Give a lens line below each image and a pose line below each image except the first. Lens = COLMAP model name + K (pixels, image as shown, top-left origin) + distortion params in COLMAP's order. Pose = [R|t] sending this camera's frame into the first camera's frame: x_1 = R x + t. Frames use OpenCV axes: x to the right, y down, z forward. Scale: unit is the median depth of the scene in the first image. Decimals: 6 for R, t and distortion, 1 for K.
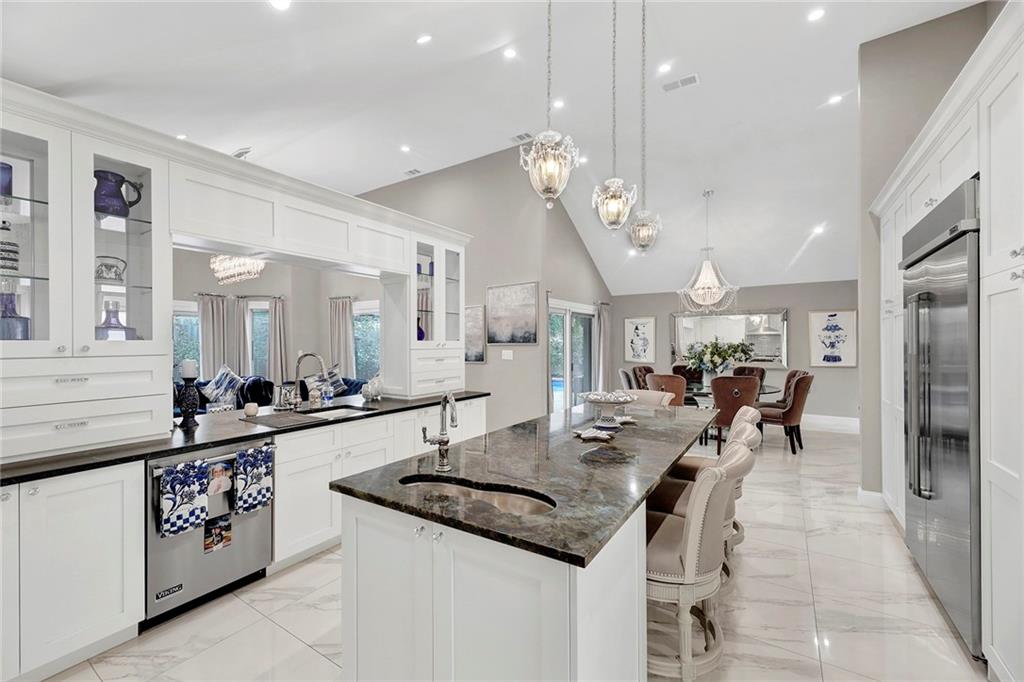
lens RADIAL K [[419.2, 0, 507.0], [0, 419.2, 341.3], [0, 0, 1]] dist [0.011885, -0.007826]
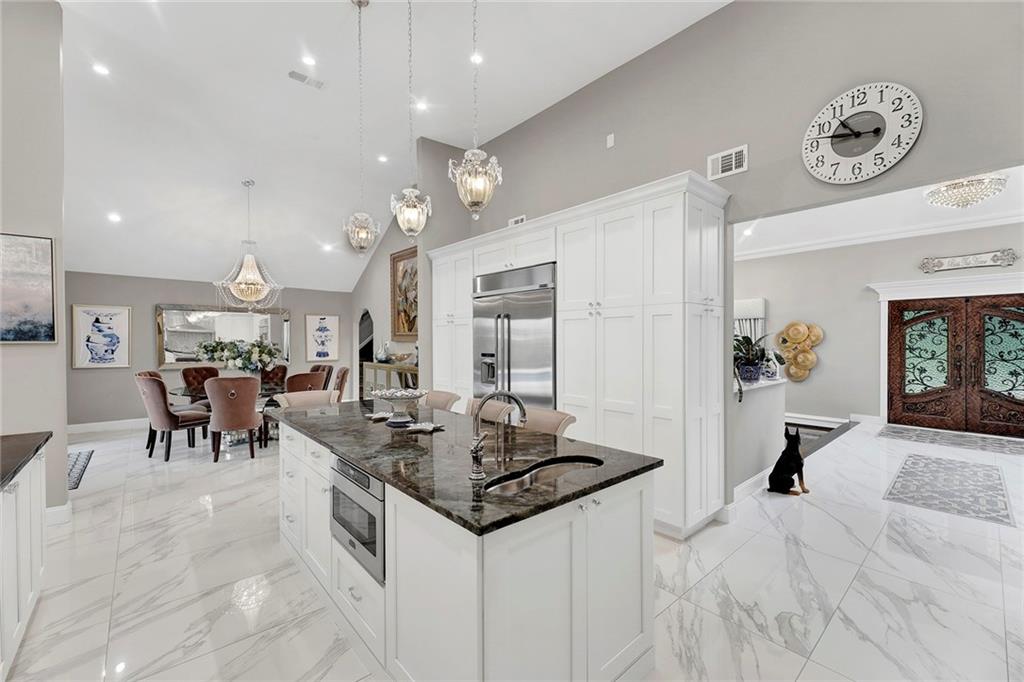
lens RADIAL K [[419.2, 0, 507.0], [0, 419.2, 341.3], [0, 0, 1]] dist [0.011885, -0.007826]
pose [[0.269891, 0.000640, 0.962891, -0.285397], [-0.004260, 0.999991, 0.000530, 0.000839], [-0.962881, -0.004245, 0.269892, 0.189755]]
